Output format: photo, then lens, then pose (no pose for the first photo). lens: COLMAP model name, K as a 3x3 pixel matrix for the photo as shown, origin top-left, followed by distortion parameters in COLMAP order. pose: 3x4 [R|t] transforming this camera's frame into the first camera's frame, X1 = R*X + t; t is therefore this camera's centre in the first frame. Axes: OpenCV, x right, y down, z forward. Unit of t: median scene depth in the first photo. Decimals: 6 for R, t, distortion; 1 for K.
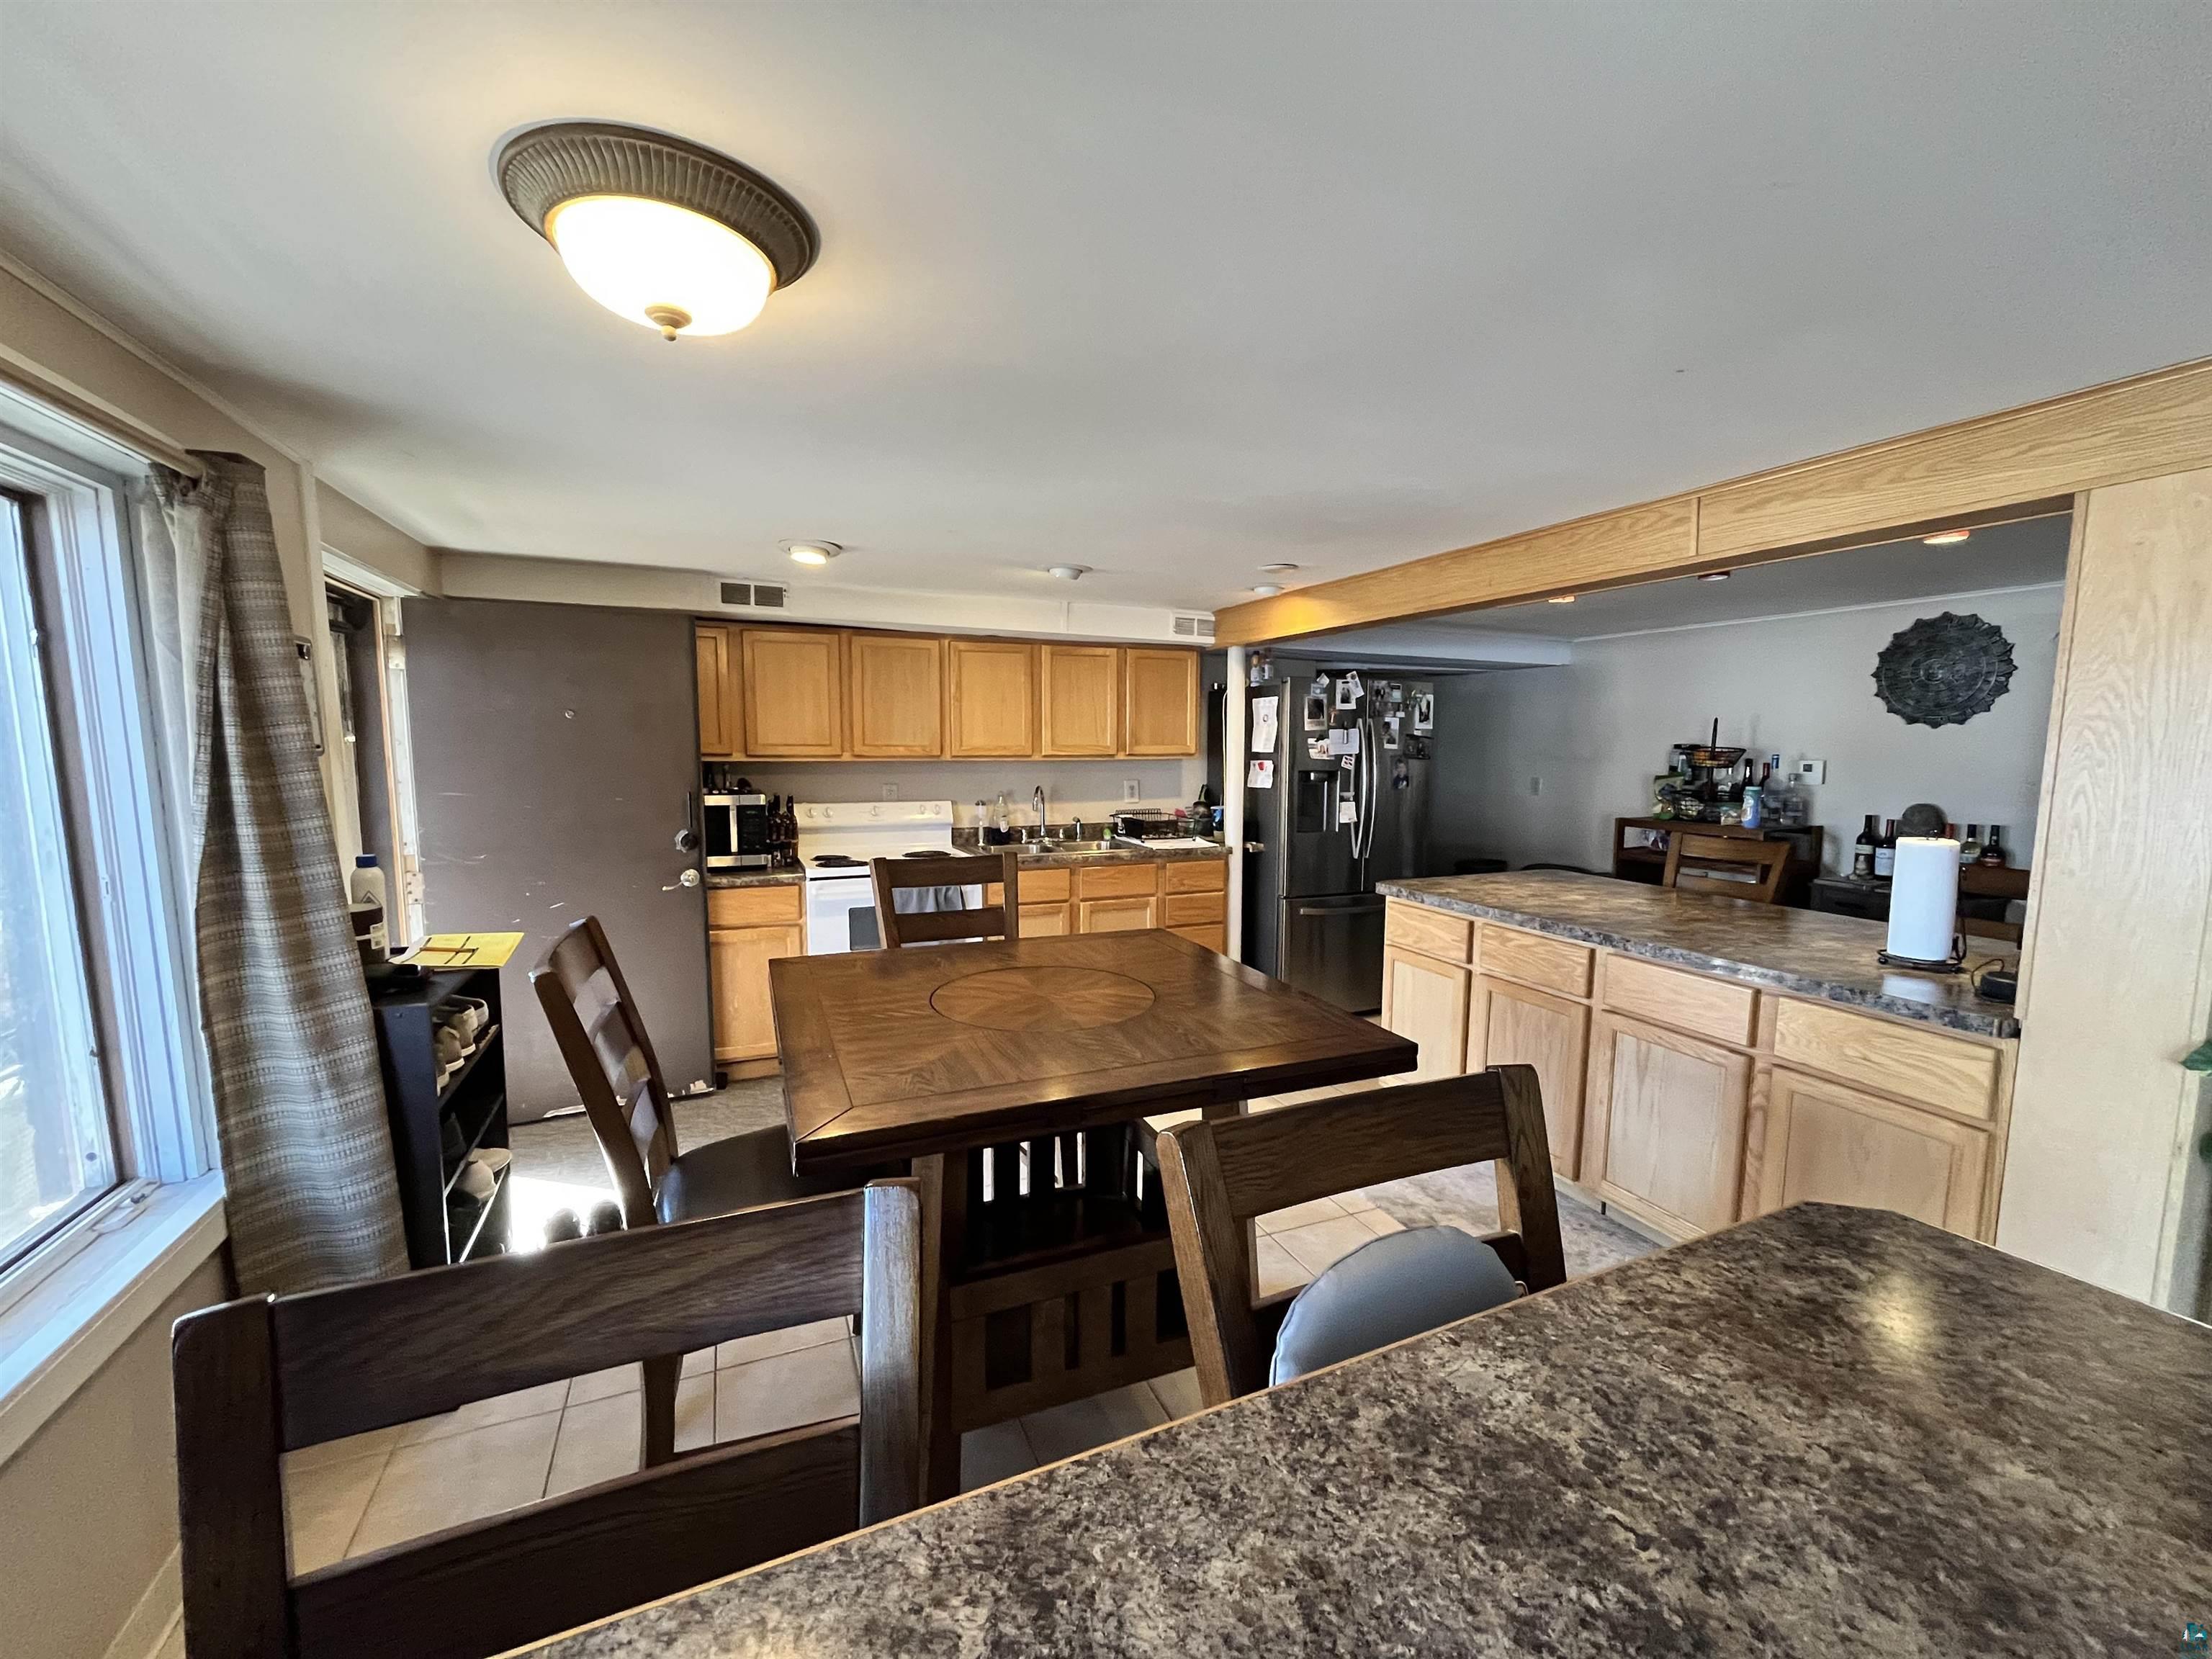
lens RADIAL K [[889.6, 0, 1109.1], [0, 889.6, 837.2], [0, 0, 1]] dist [-0.007510, 0.000438]
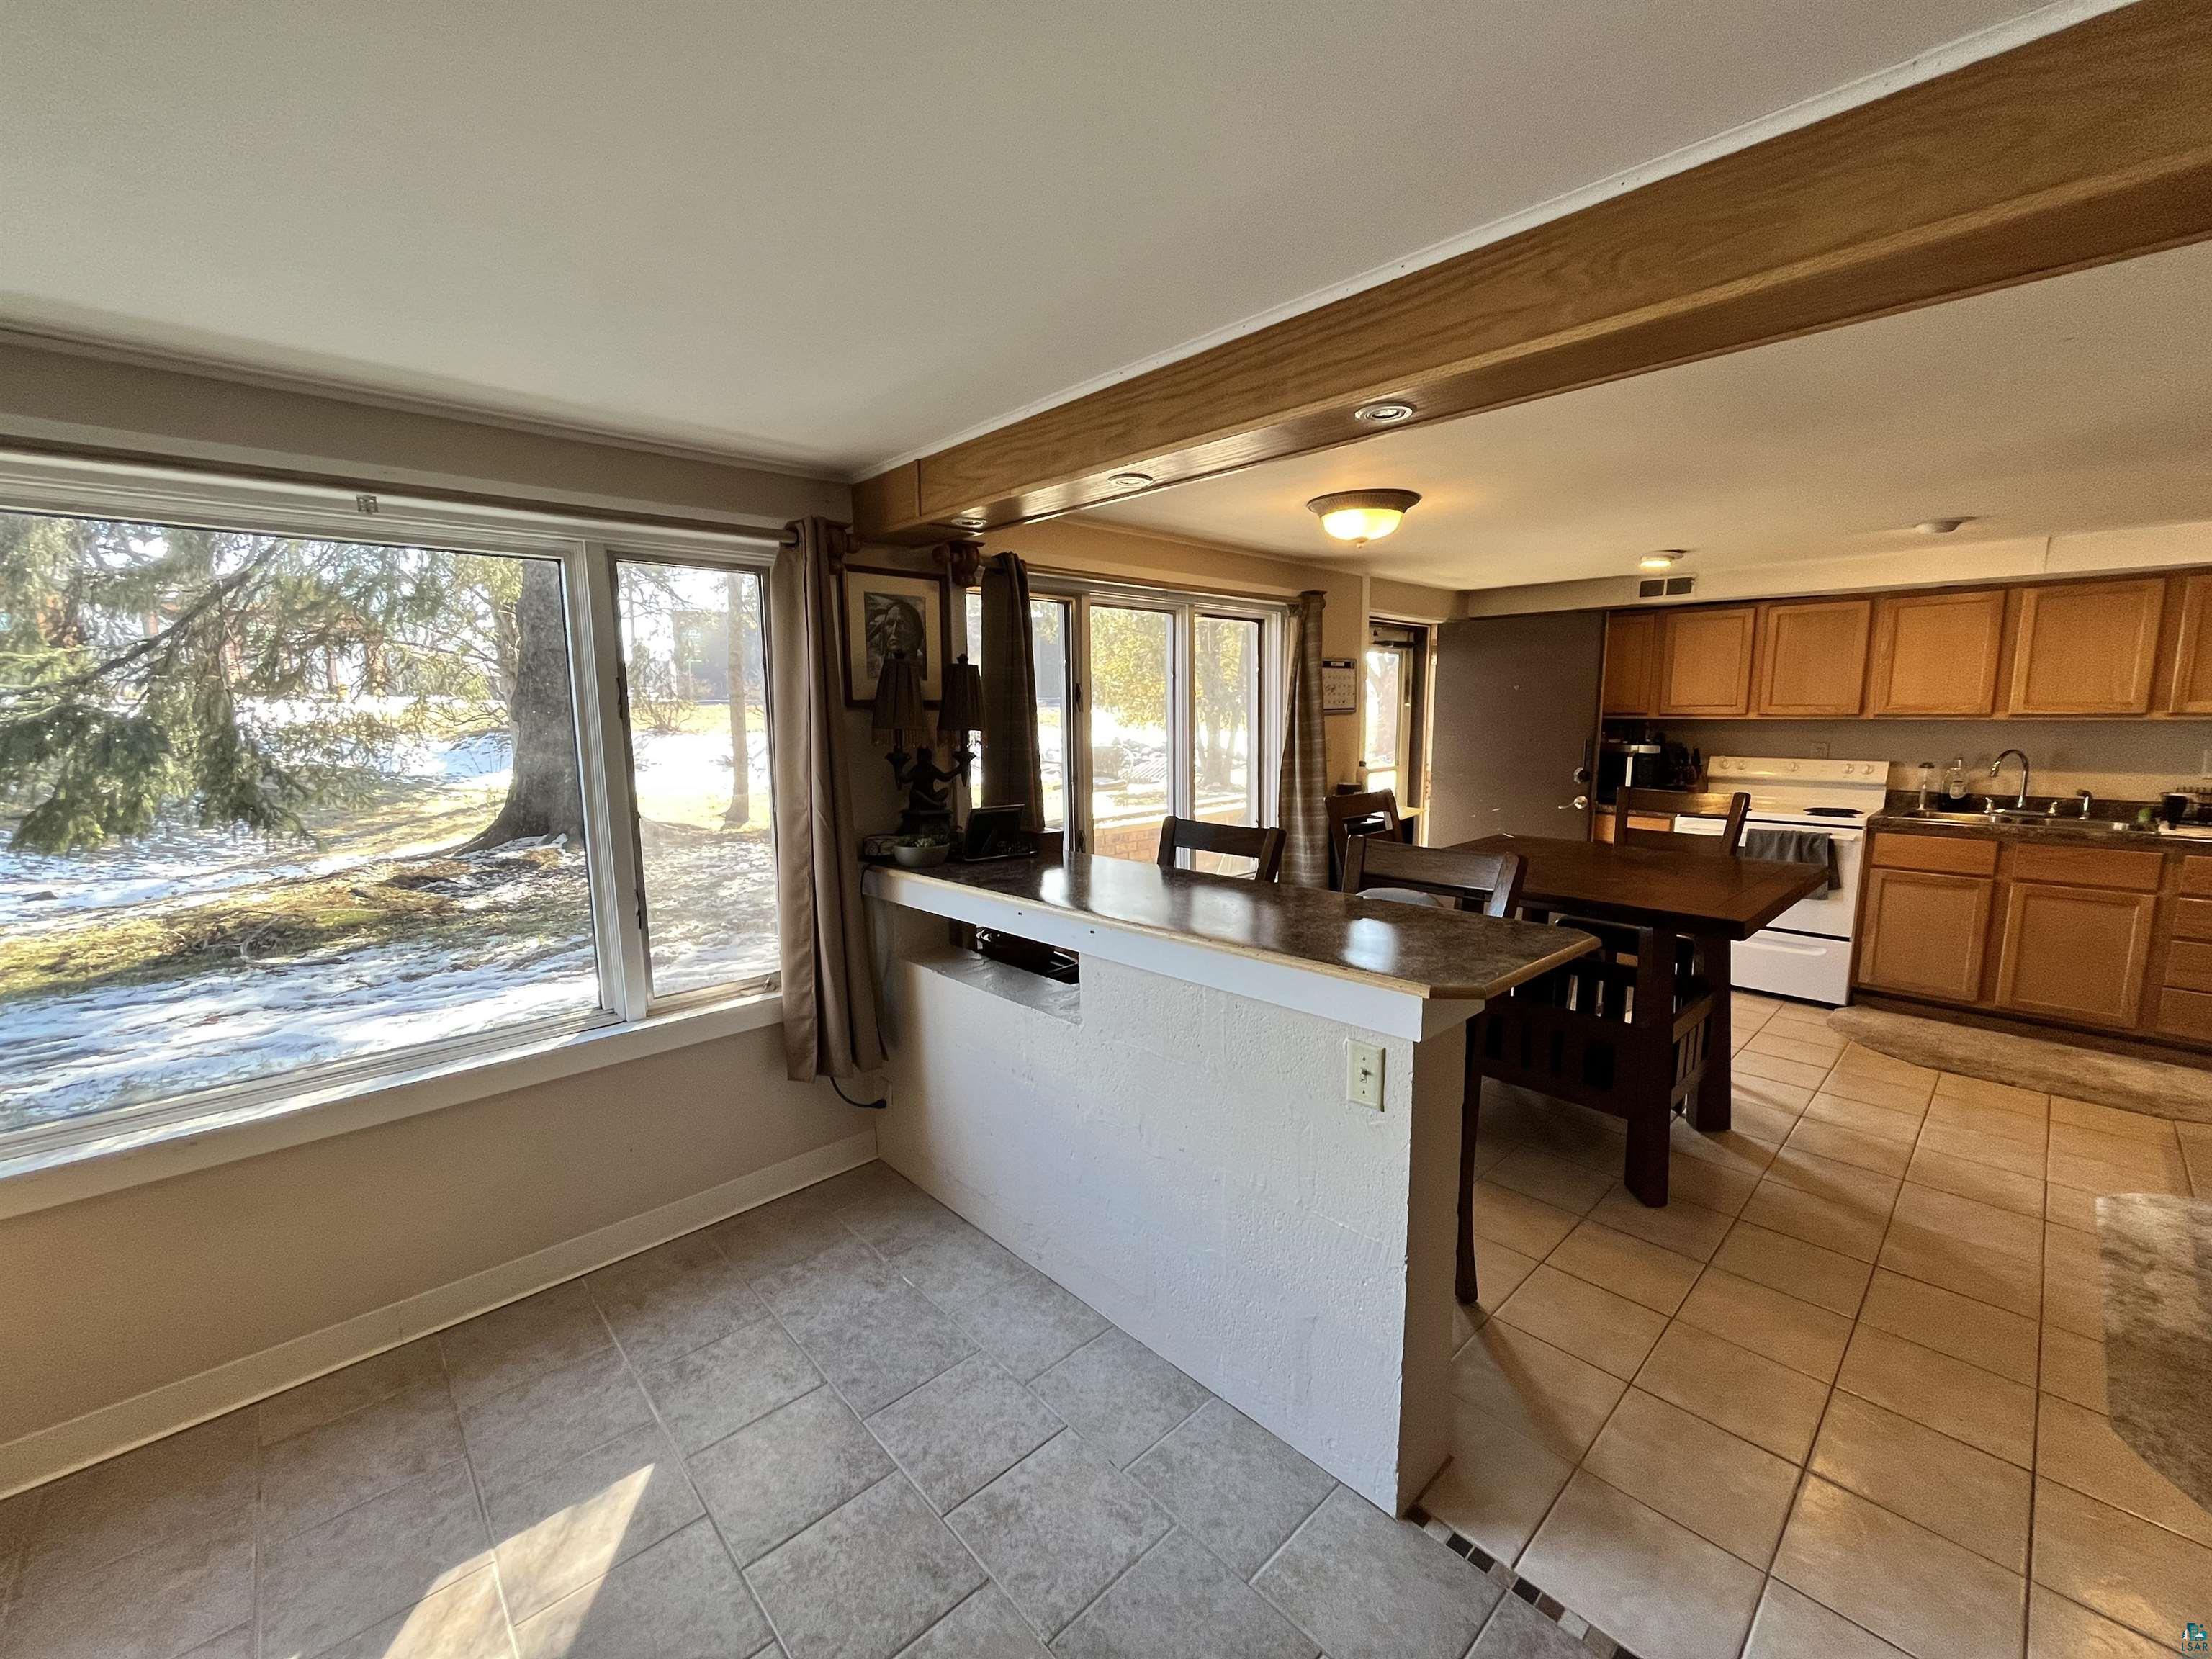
lens RADIAL K [[889.6, 0, 1099.6], [0, 889.6, 835.6], [0, 0, 1]] dist [-0.007510, 0.000438]
pose [[0.330749, 0.125429, -0.935346, 0.612355], [-0.089469, 0.990832, 0.101232, 0.025310], [0.939468, 0.050202, 0.338938, -0.189670]]
